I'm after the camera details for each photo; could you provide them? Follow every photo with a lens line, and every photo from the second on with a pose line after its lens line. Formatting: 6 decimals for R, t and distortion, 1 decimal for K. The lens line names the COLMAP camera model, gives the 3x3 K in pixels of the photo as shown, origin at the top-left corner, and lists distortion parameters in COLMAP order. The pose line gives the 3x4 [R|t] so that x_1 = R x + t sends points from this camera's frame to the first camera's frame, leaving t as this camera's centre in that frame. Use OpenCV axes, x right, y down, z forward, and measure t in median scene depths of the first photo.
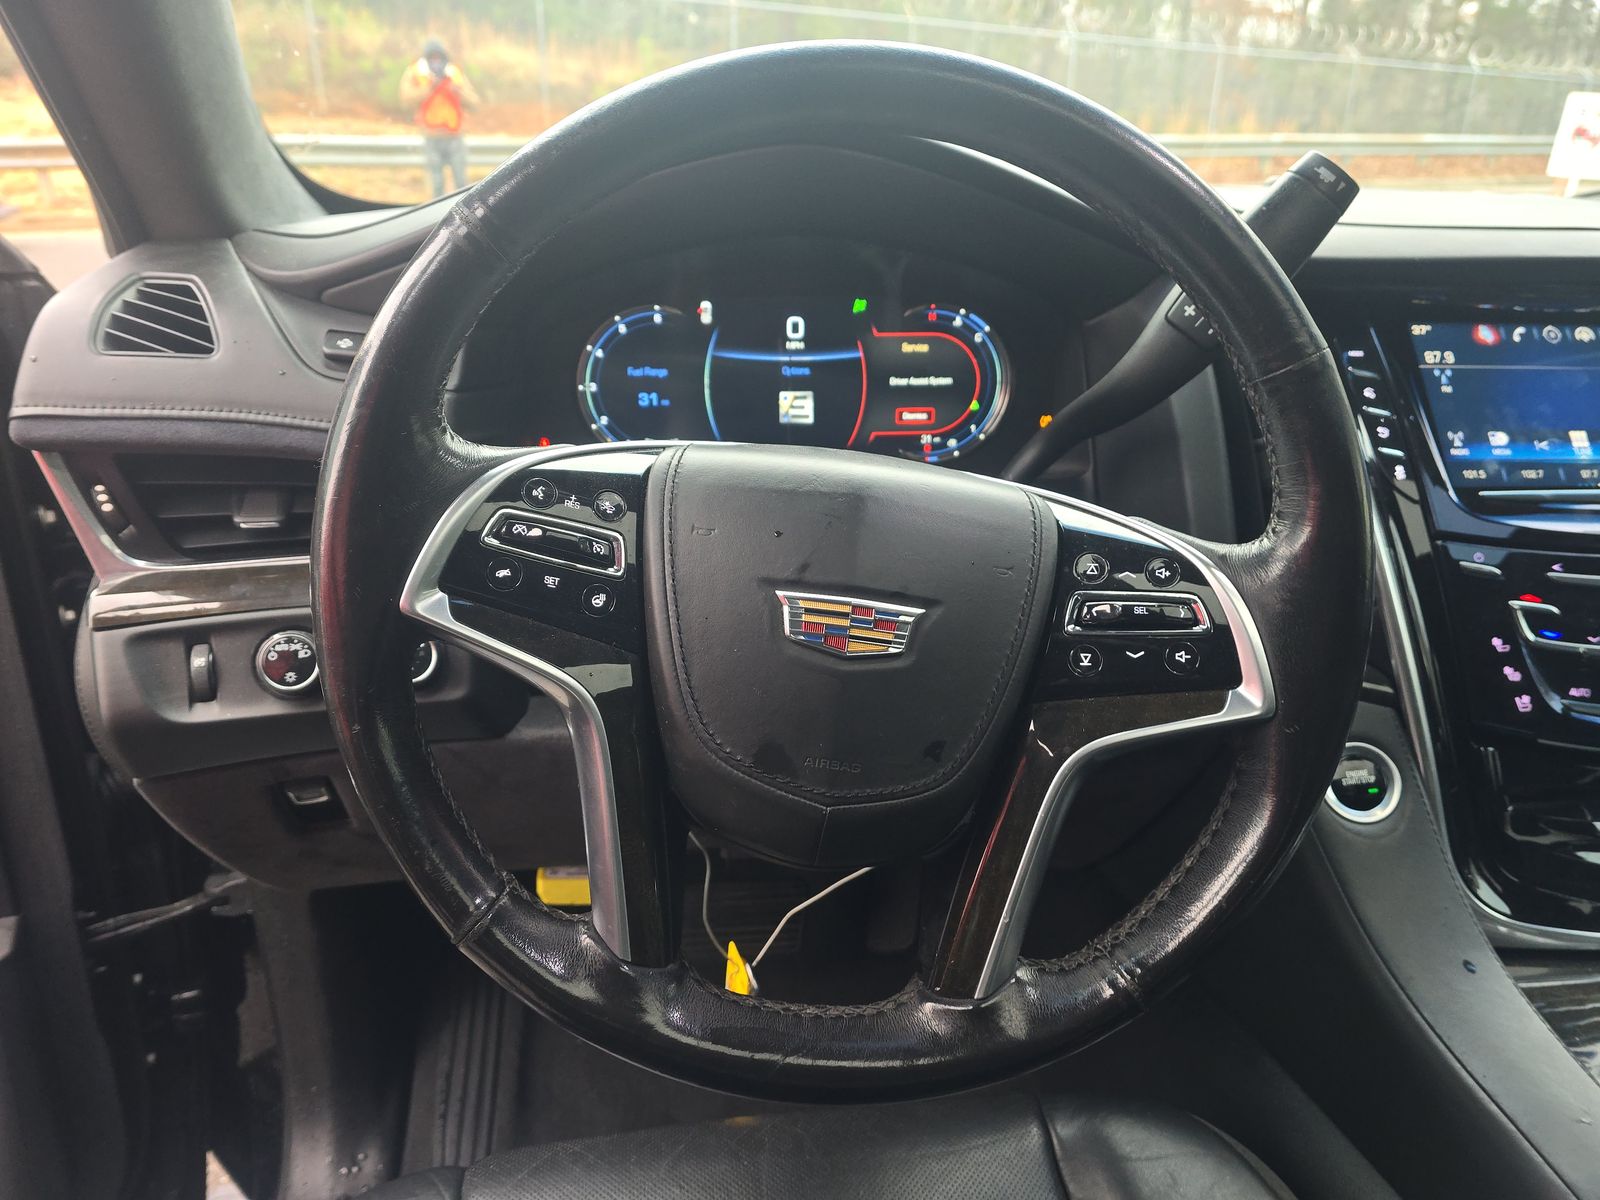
lens RADIAL K [[1089.8, 0, 797.6], [0, 1089.8, 589.4], [0, 0, 1]] dist [-0.001033, -0.003692]
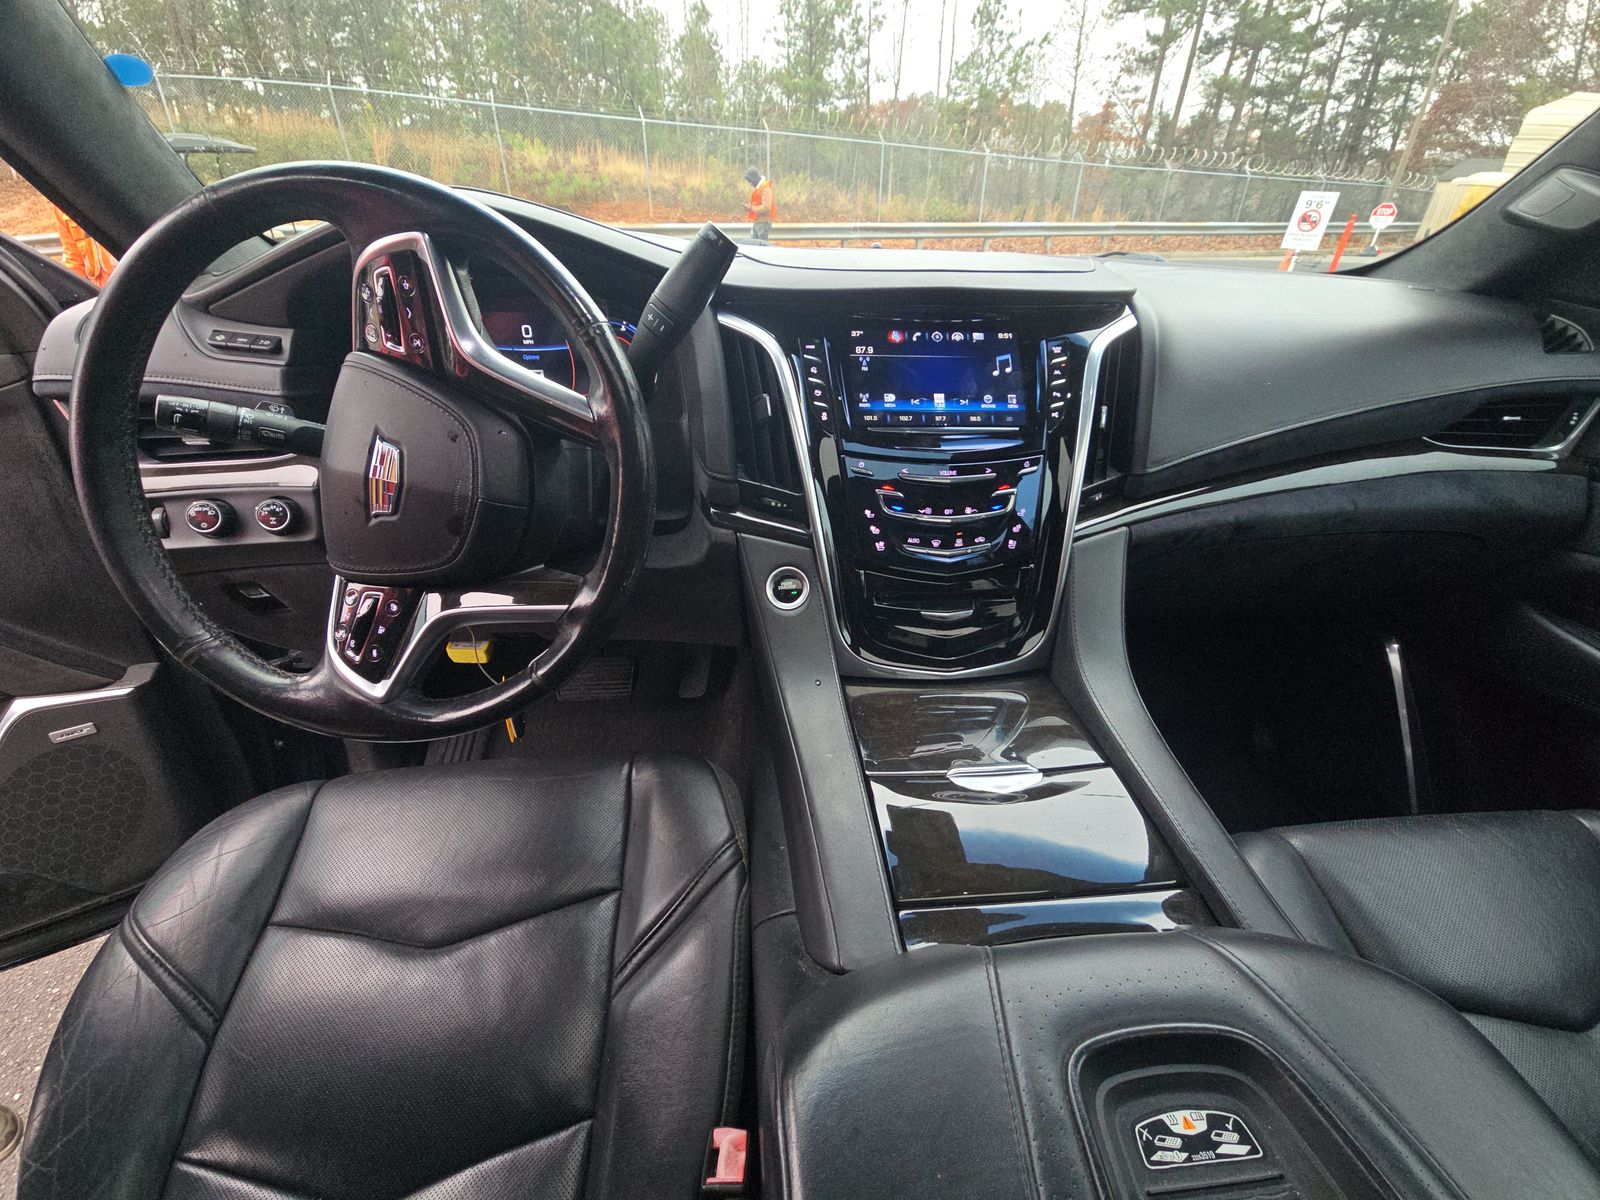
lens RADIAL K [[647.7, 0, 800.3], [0, 647.7, 593.7], [0, 0, 1]] dist [-0.000235, -0.000466]
pose [[0.999663, 0.010796, -0.023620, 0.526929], [-0.007767, 0.992154, 0.124780, 0.046296], [0.024782, -0.124554, 0.991903, -0.079949]]
